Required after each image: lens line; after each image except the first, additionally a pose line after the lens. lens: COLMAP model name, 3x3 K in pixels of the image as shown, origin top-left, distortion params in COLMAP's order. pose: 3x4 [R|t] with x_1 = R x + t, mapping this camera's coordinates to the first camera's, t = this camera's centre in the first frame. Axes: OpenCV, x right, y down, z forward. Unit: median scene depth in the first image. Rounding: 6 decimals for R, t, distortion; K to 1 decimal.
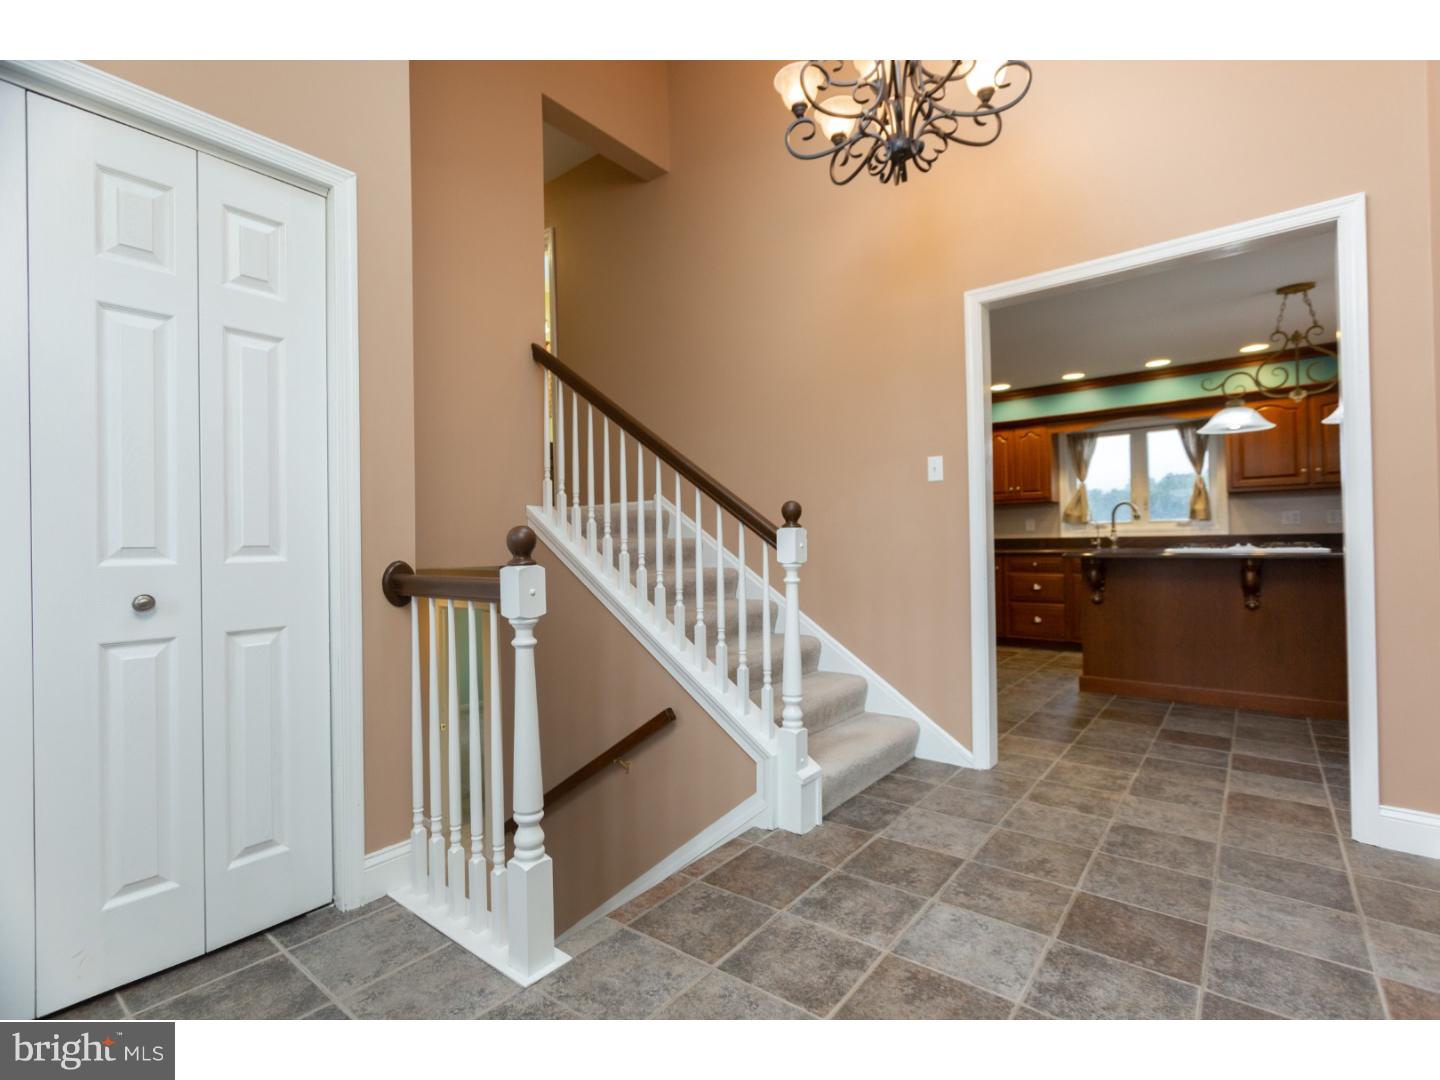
lens RADIAL K [[689.4, 0, 719.6], [0, 689.4, 538.5], [0, 0, 1]] dist [0.000917, 0.000732]
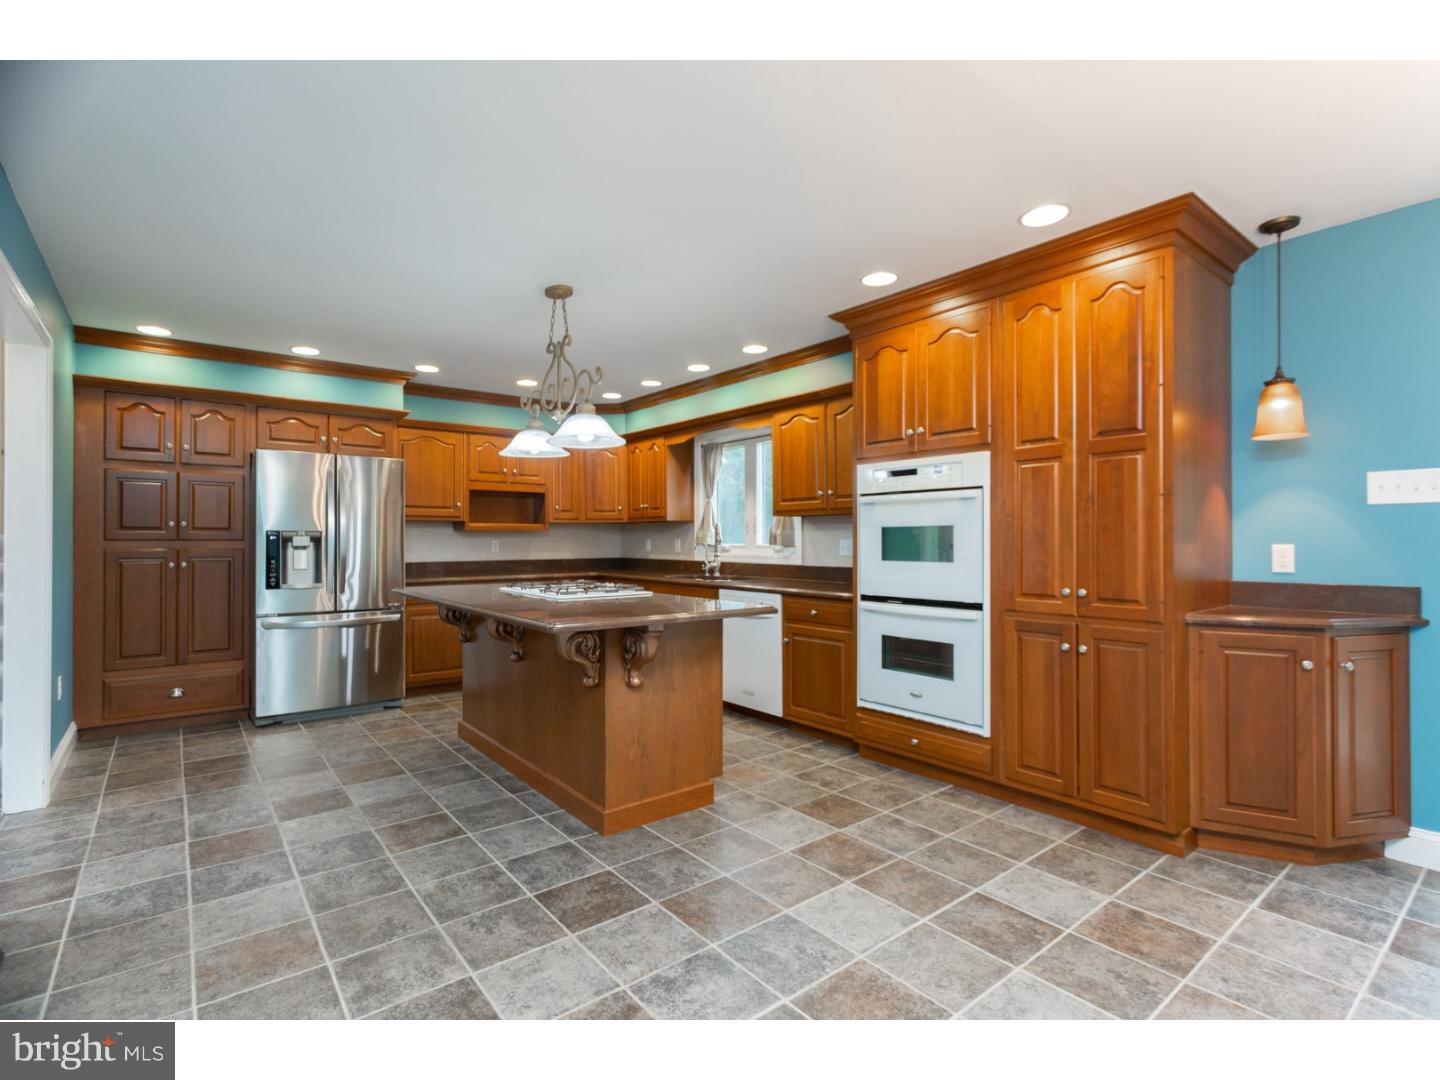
lens RADIAL K [[689.4, 0, 719.6], [0, 689.4, 538.5], [0, 0, 1]] dist [0.000917, 0.000732]
pose [[0.972657, 0.020686, -0.231324, 0.781397], [-0.018492, 0.999761, 0.011650, -0.043715], [0.231509, -0.007054, 0.972807, 0.135733]]
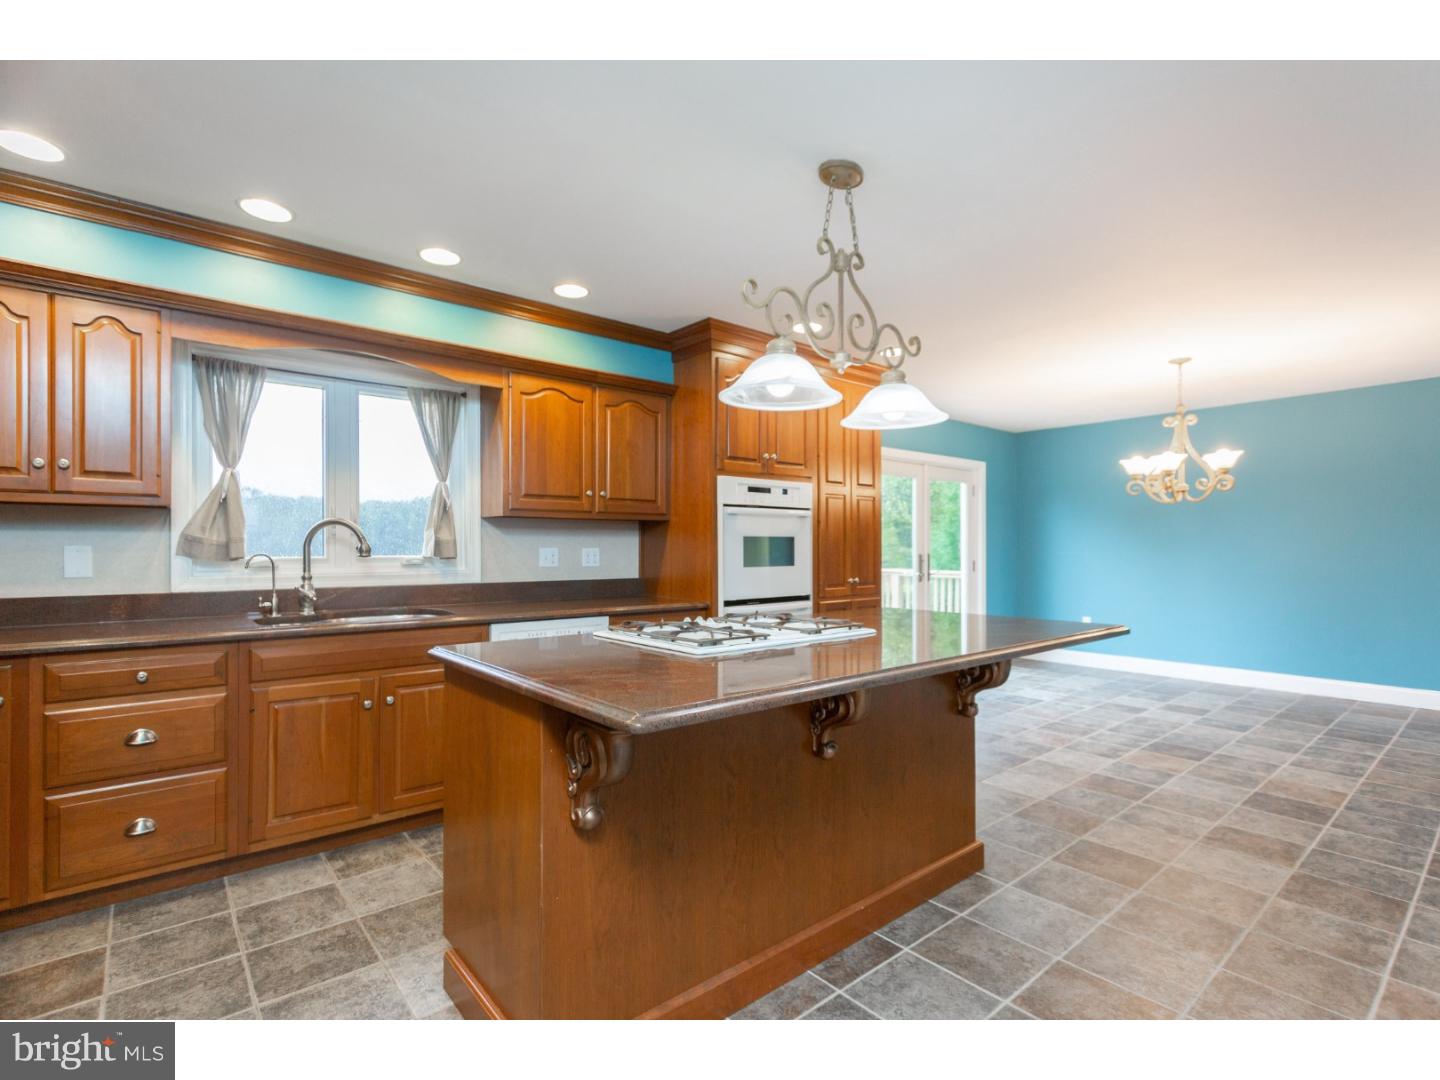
lens RADIAL K [[675.3, 0, 694.7], [0, 675.3, 546.4], [0, 0, 1]] dist [0.012611, 0.000234]
pose [[0.223056, 0.021778, 0.974562, 0.168823], [-0.014799, 0.999711, -0.018953, -0.027556], [-0.974693, -0.010195, 0.223314, 0.631004]]
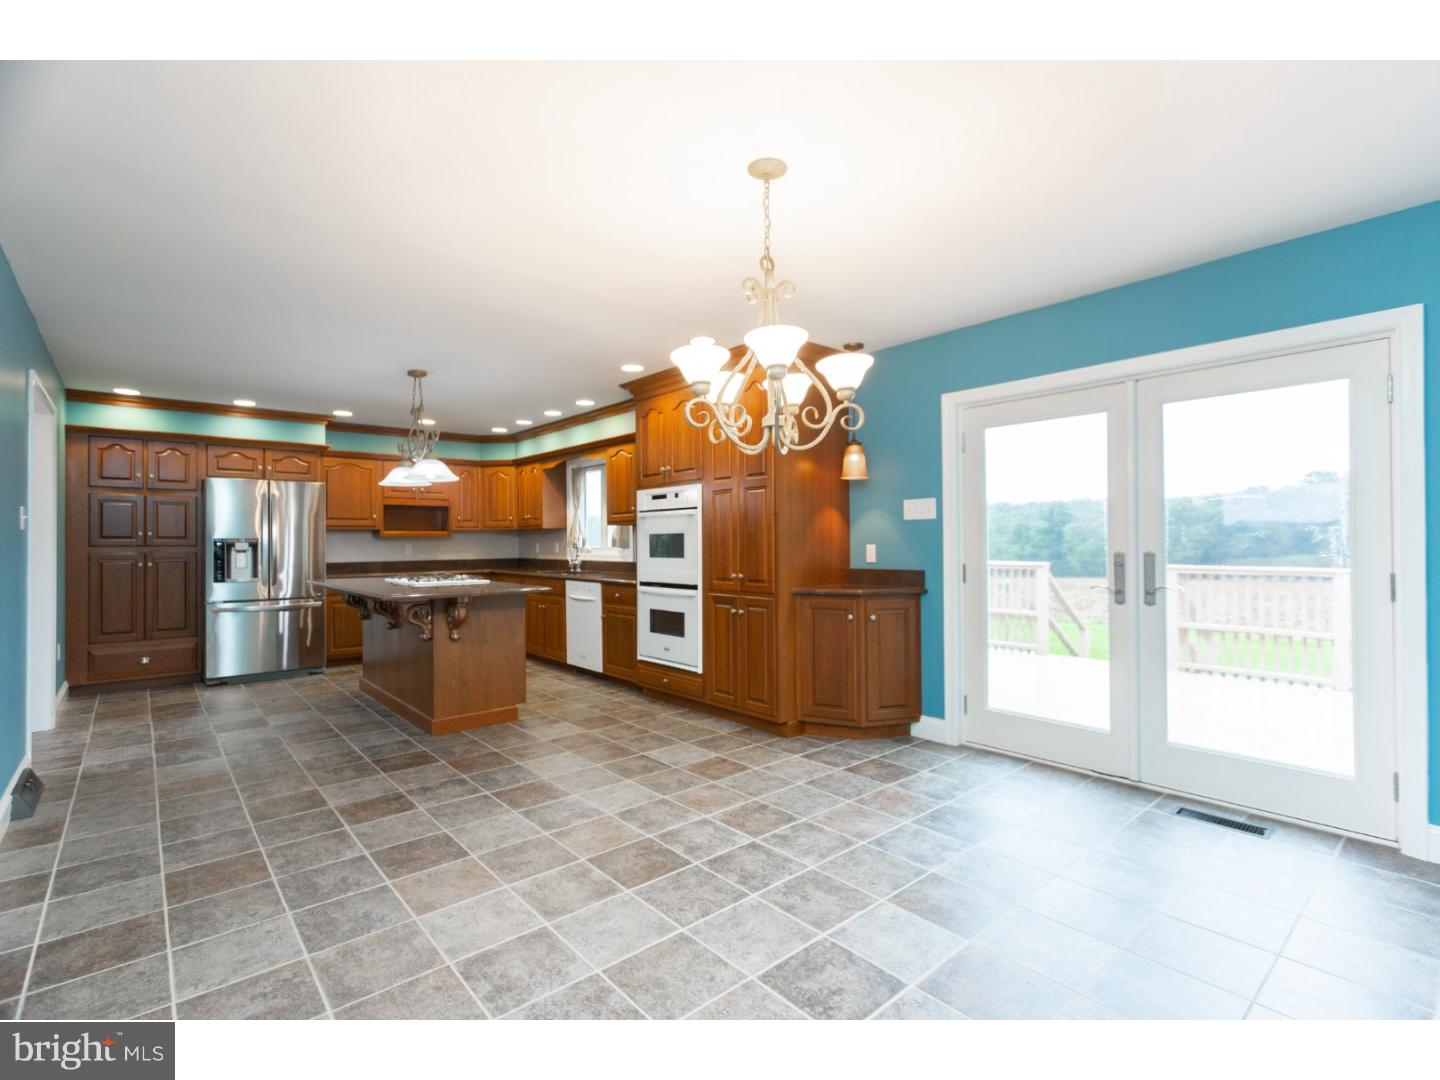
lens RADIAL K [[675.9, 0, 720.0], [0, 675.9, 540.0], [0, 0, 1]] dist [0.001527, 0.000568]
pose [[0.981233, 0.014809, -0.192256, 1.017937], [-0.013320, 0.999870, 0.009035, -0.050472], [0.192365, -0.006305, 0.981303, -0.054742]]
